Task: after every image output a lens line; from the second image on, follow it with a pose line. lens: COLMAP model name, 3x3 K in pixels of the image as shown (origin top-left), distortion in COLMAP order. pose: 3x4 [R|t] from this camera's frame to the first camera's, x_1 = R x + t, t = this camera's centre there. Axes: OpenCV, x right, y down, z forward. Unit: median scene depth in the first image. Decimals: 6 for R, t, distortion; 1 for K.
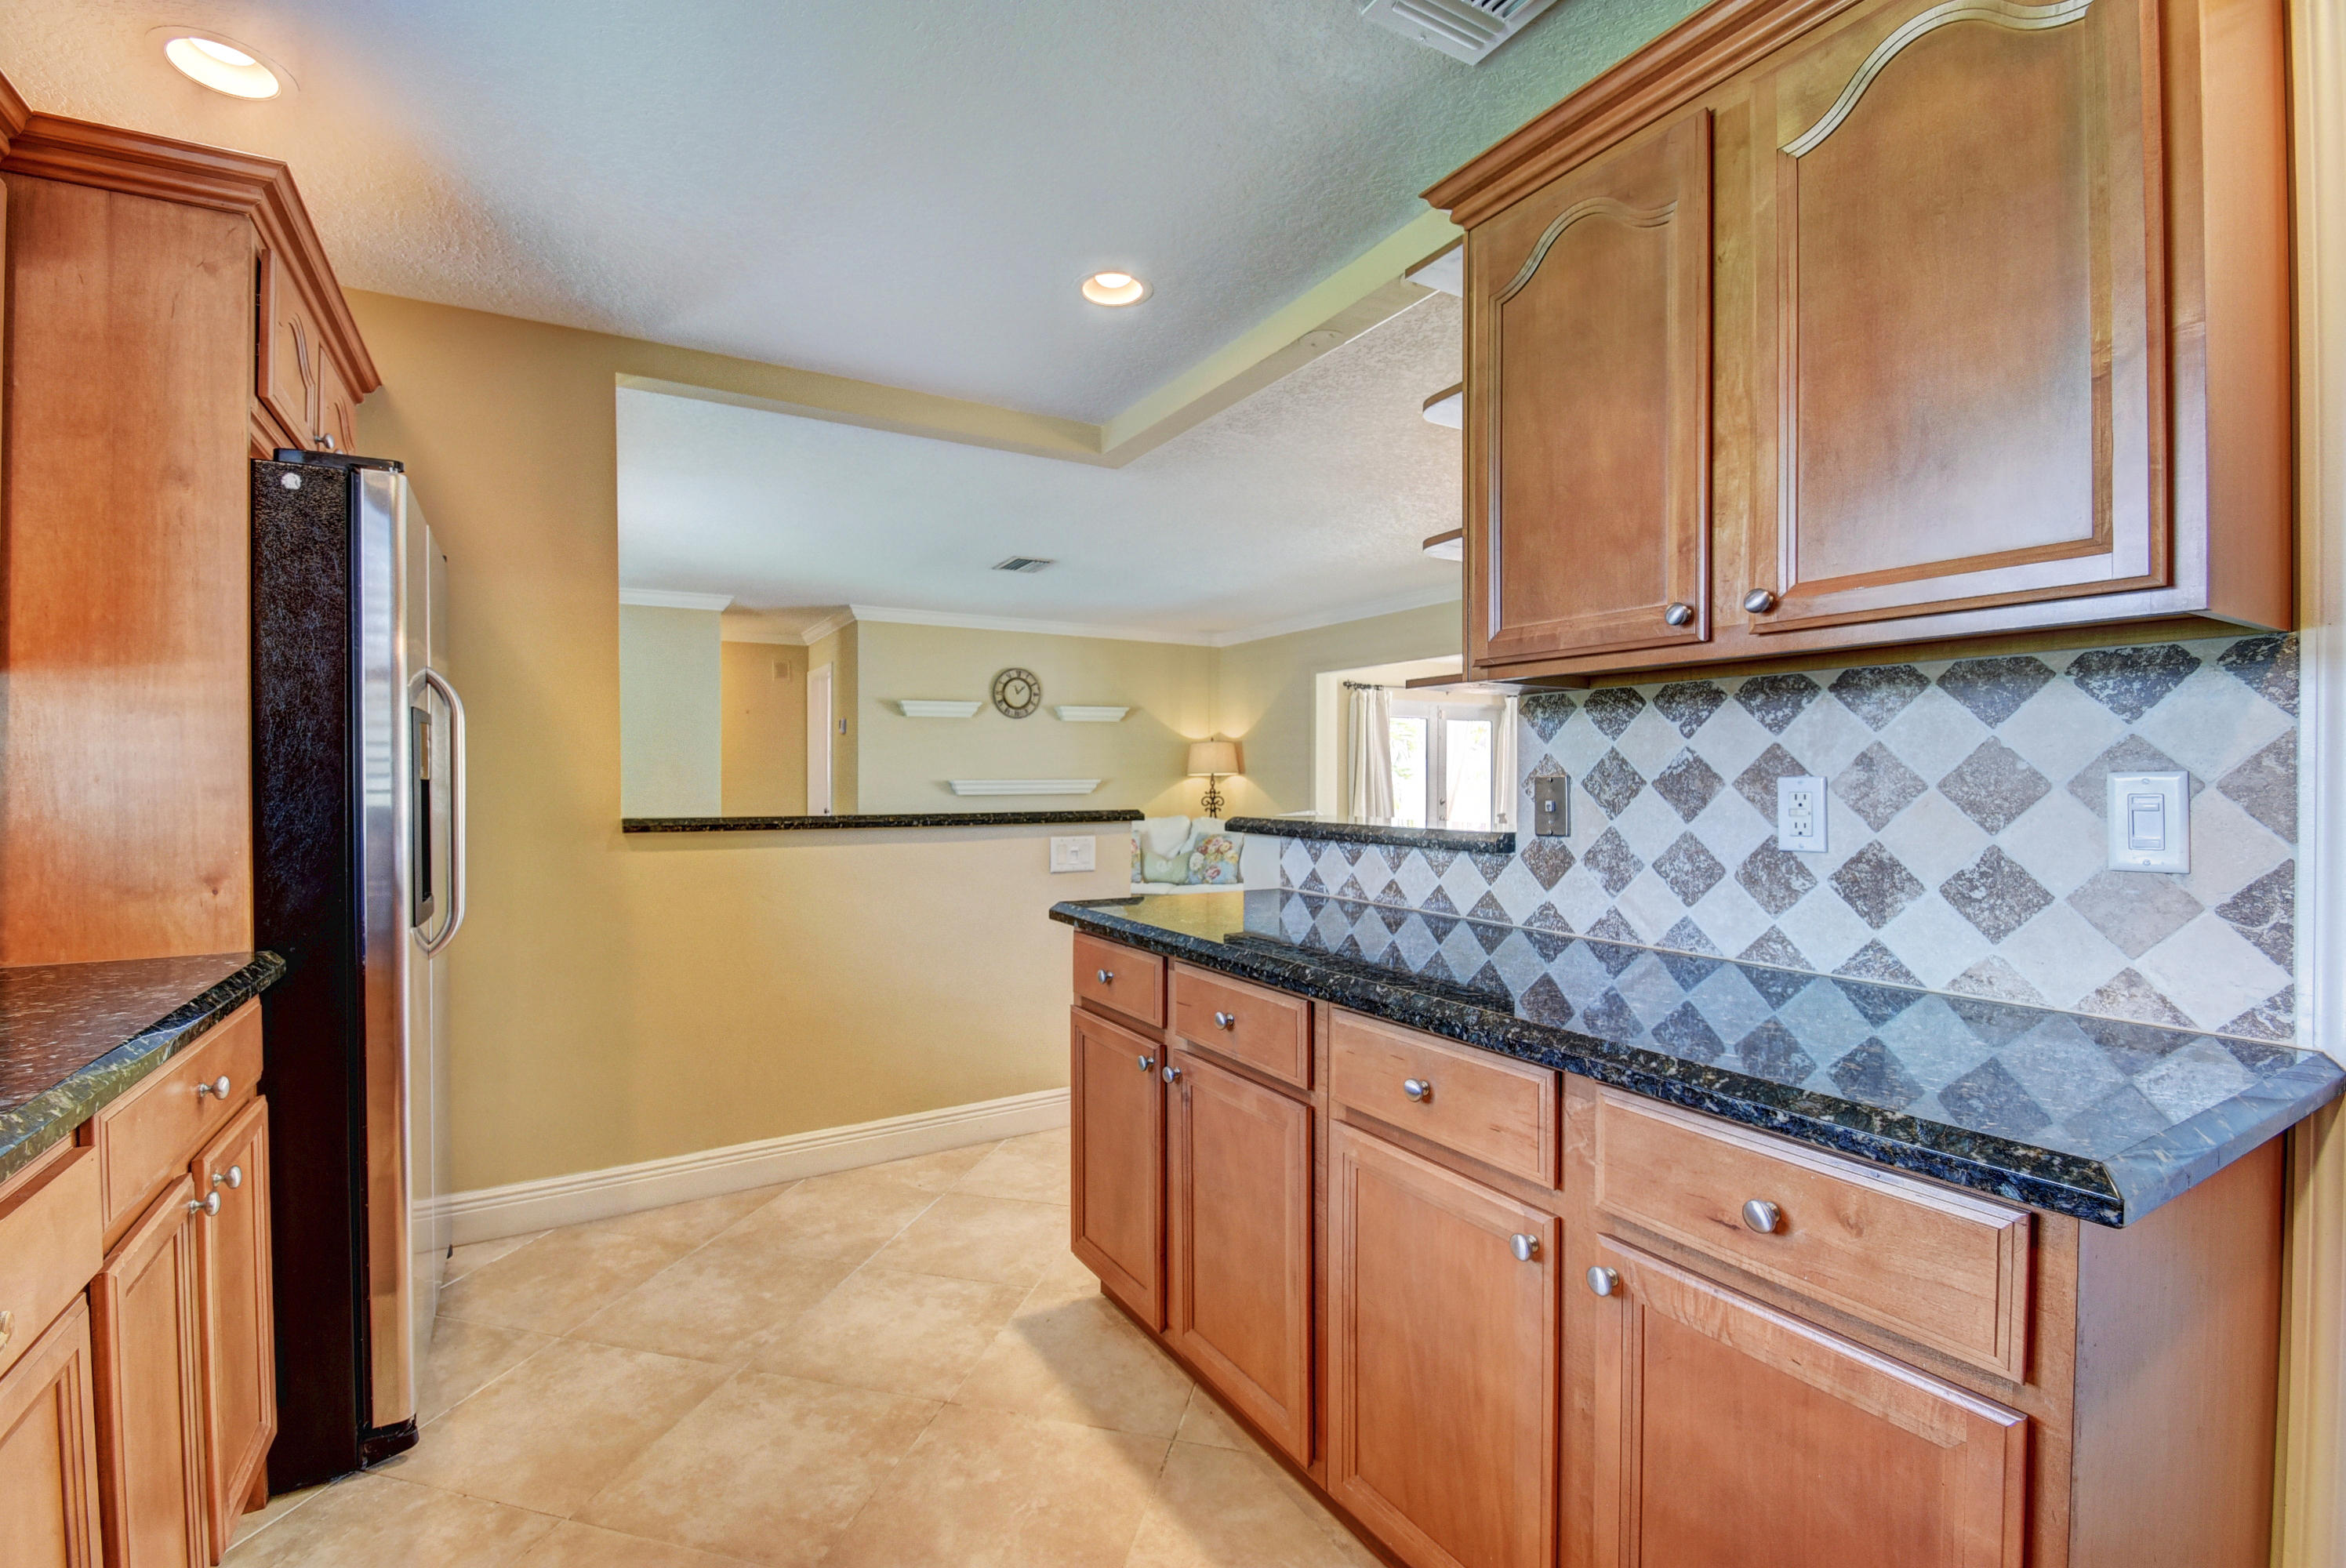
lens RADIAL K [[1032.4, 0, 1164.6], [0, 1032.4, 788.2], [0, 0, 1]] dist [0.007302, -0.012525]
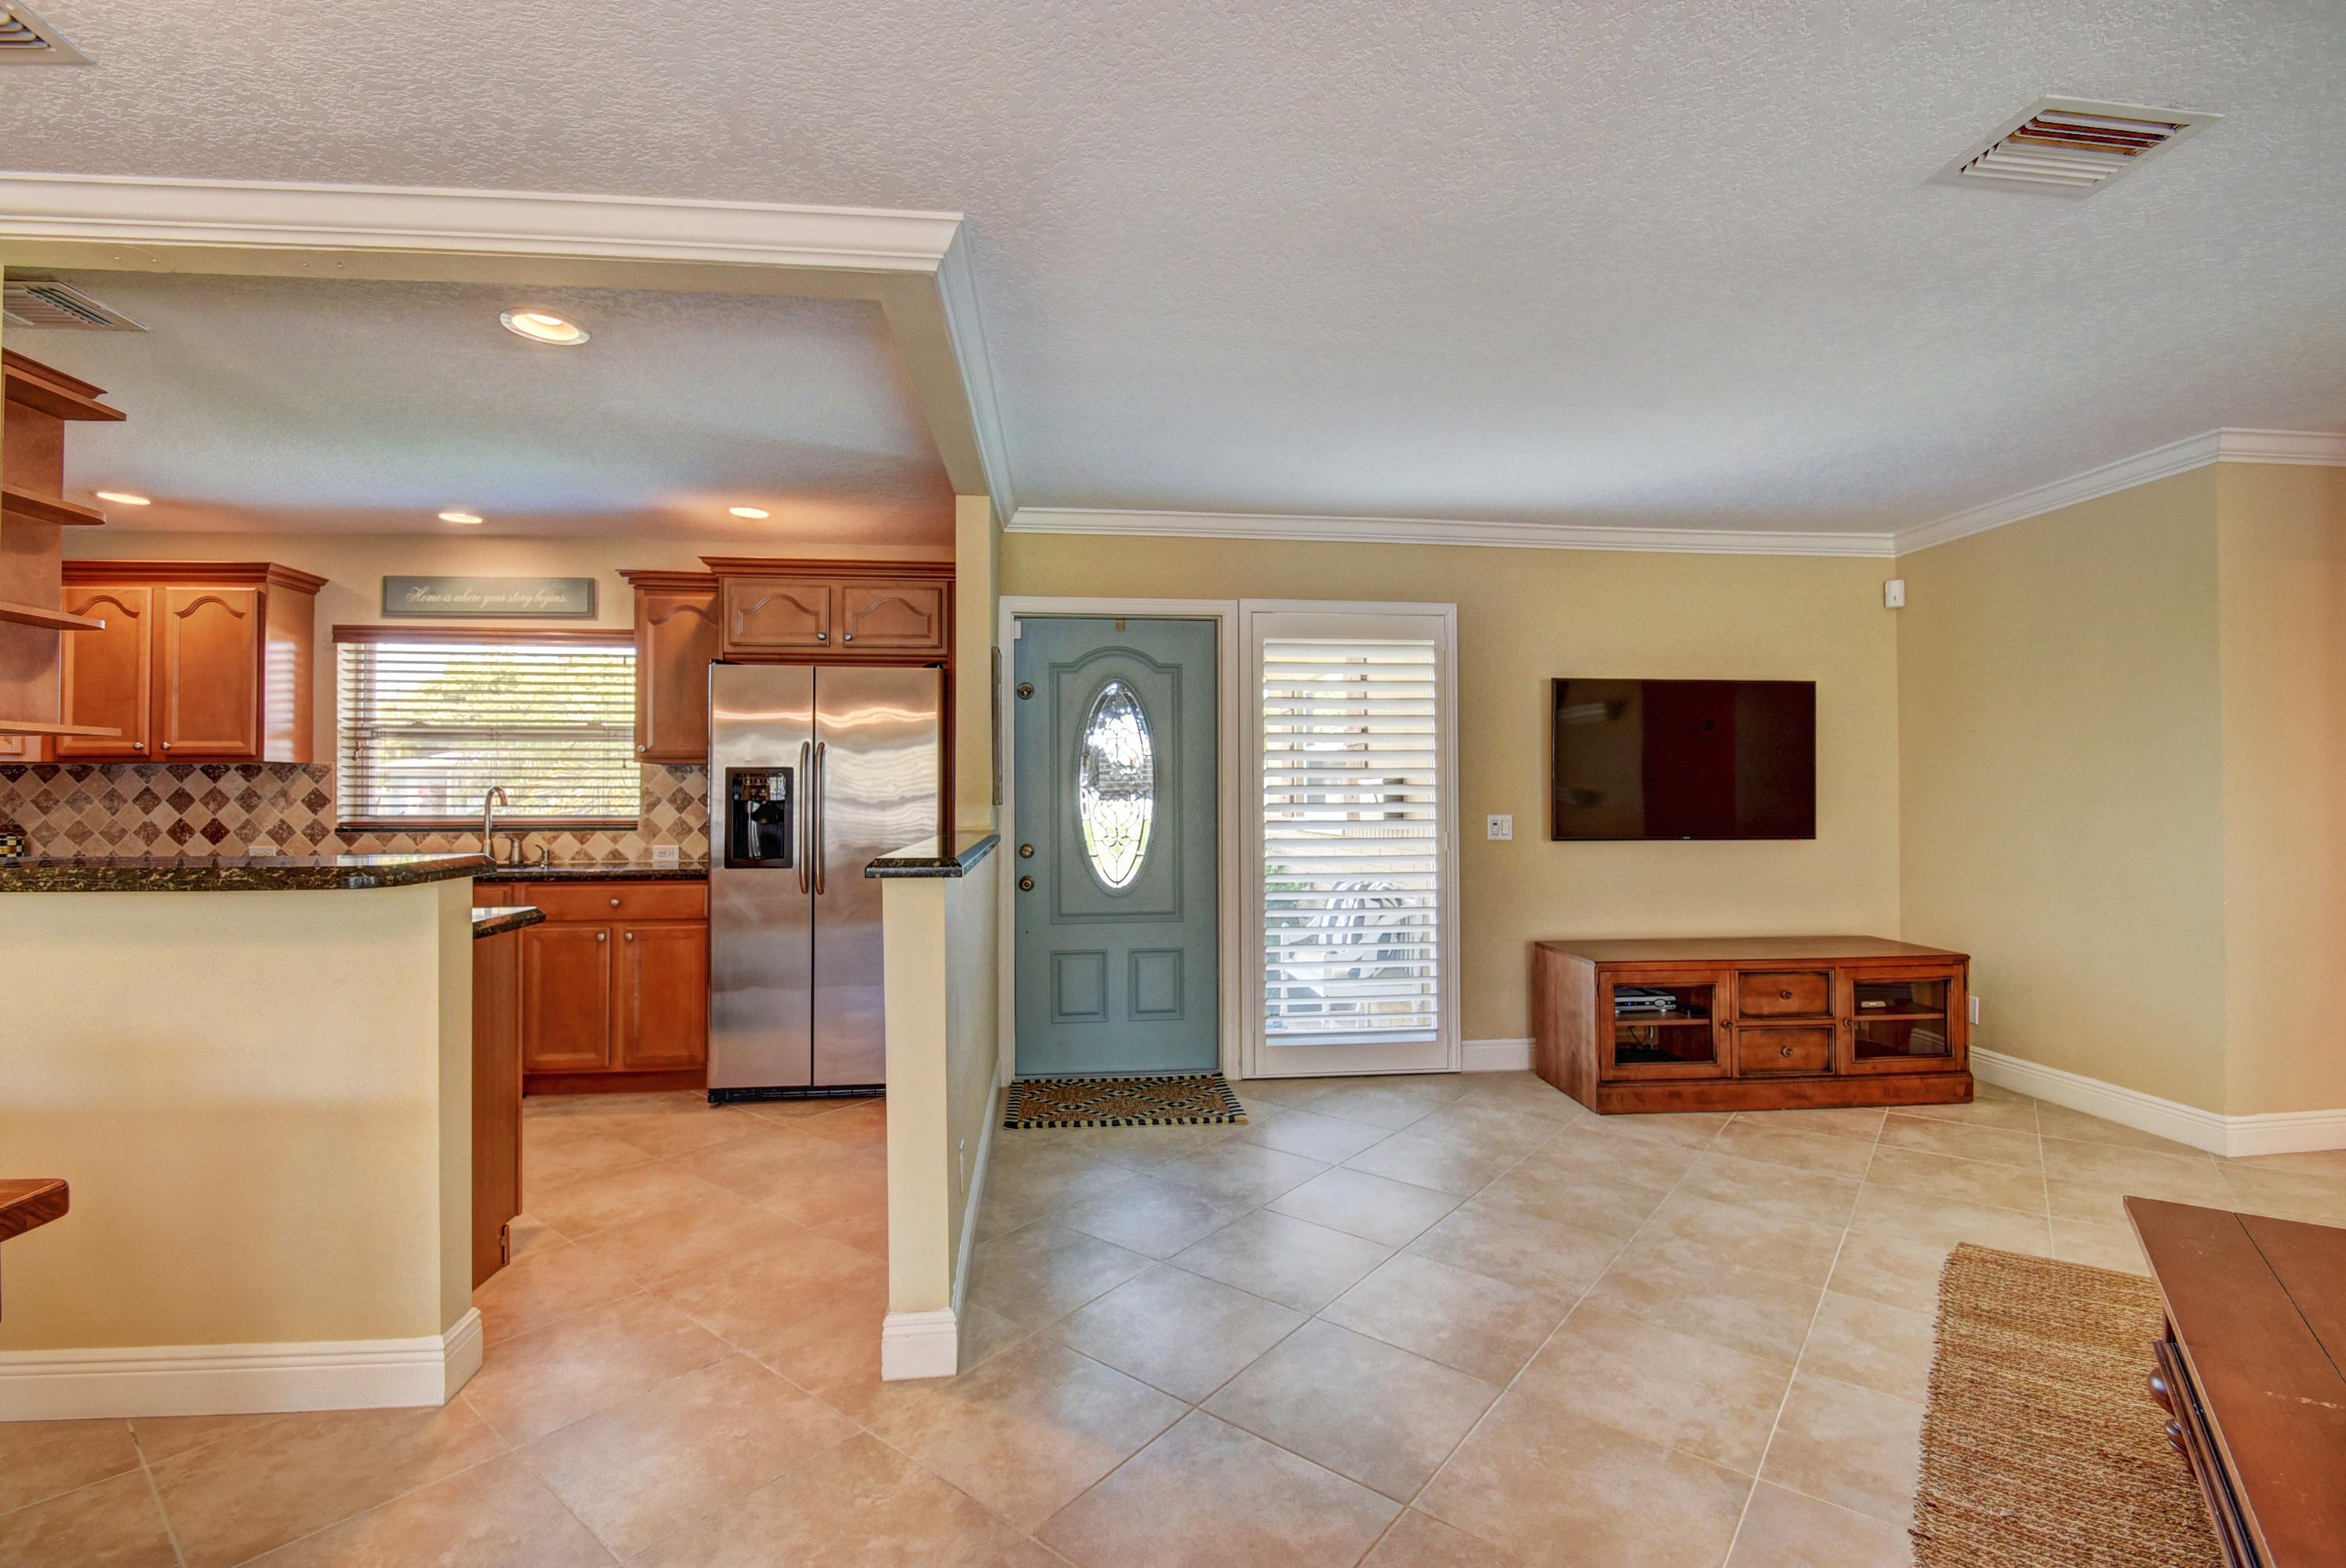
lens RADIAL K [[1032.4, 0, 1167.7], [0, 1032.4, 784.2], [0, 0, 1]] dist [0.007302, -0.012525]
pose [[-0.407750, -0.005484, -0.913077, 0.907650], [-0.006367, 0.999975, -0.003162, -0.039604], [0.913071, 0.004525, -0.407775, 2.854023]]
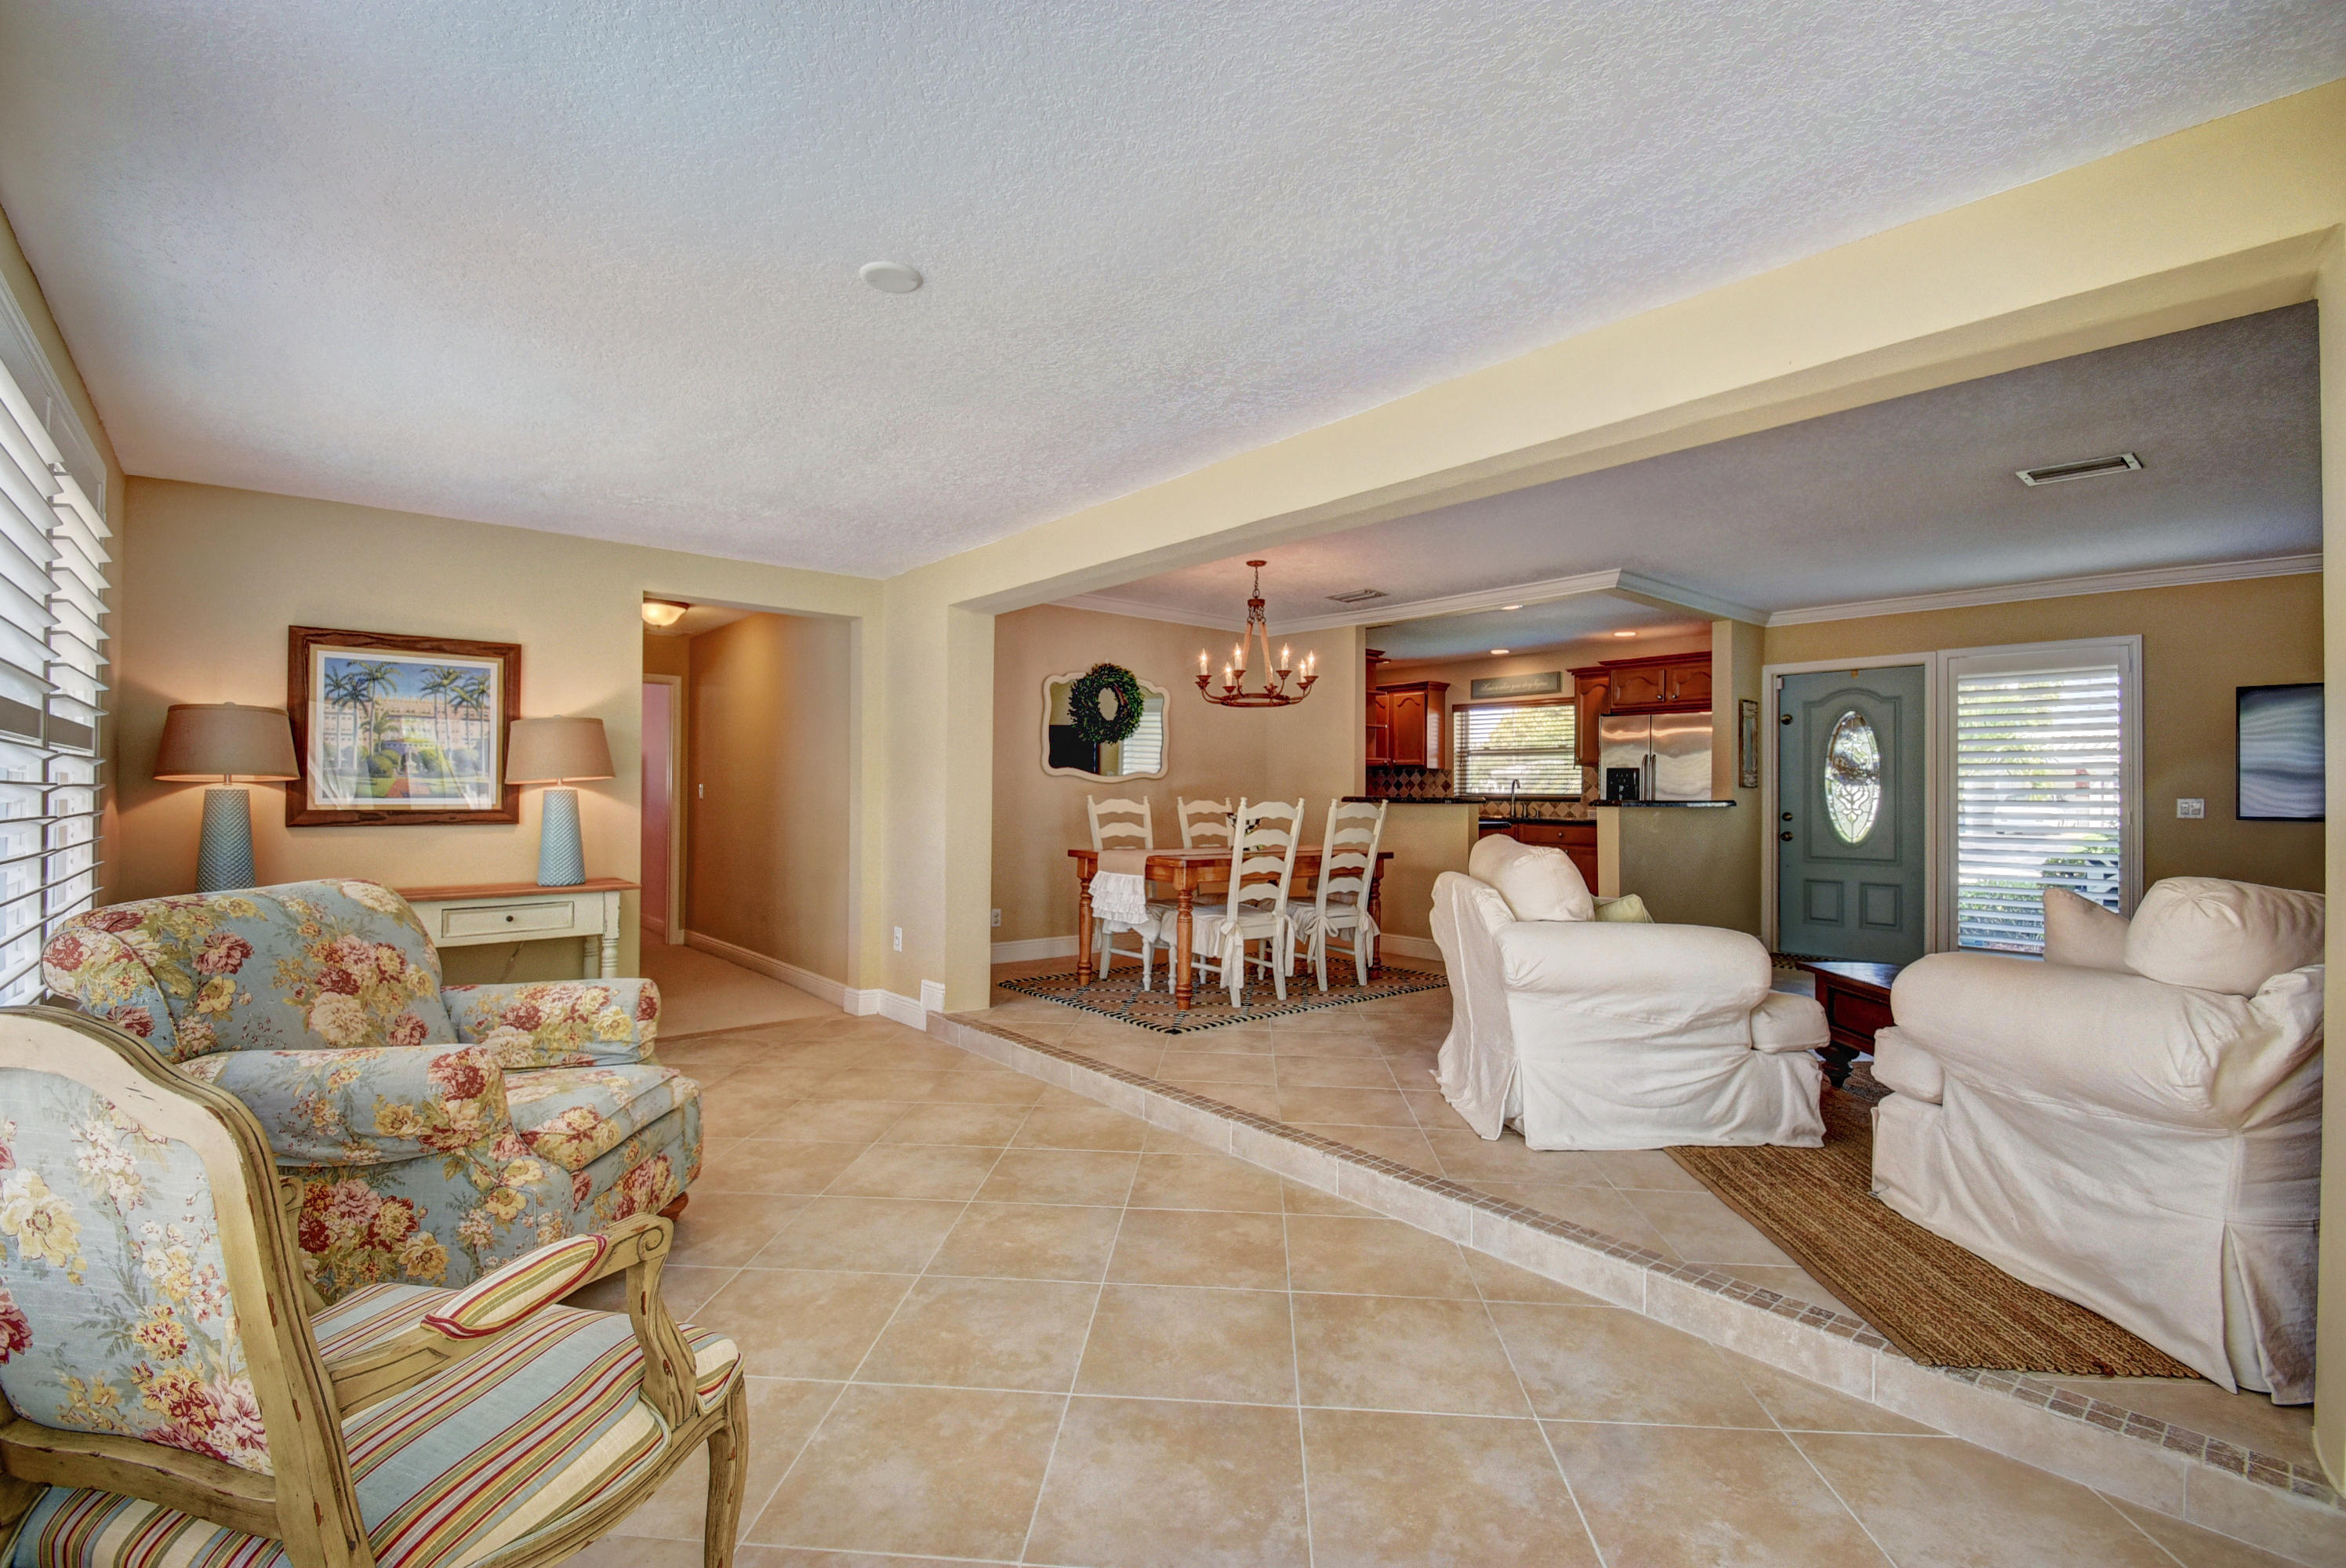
lens RADIAL K [[1032.4, 0, 1163.4], [0, 1032.4, 779.5], [0, 0, 1]] dist [0.007302, -0.012525]
pose [[-0.983991, -0.007872, -0.178044, 1.948056], [-0.007686, 0.999969, -0.001734, -0.005113], [0.178053, -0.000337, -0.984021, 5.144154]]
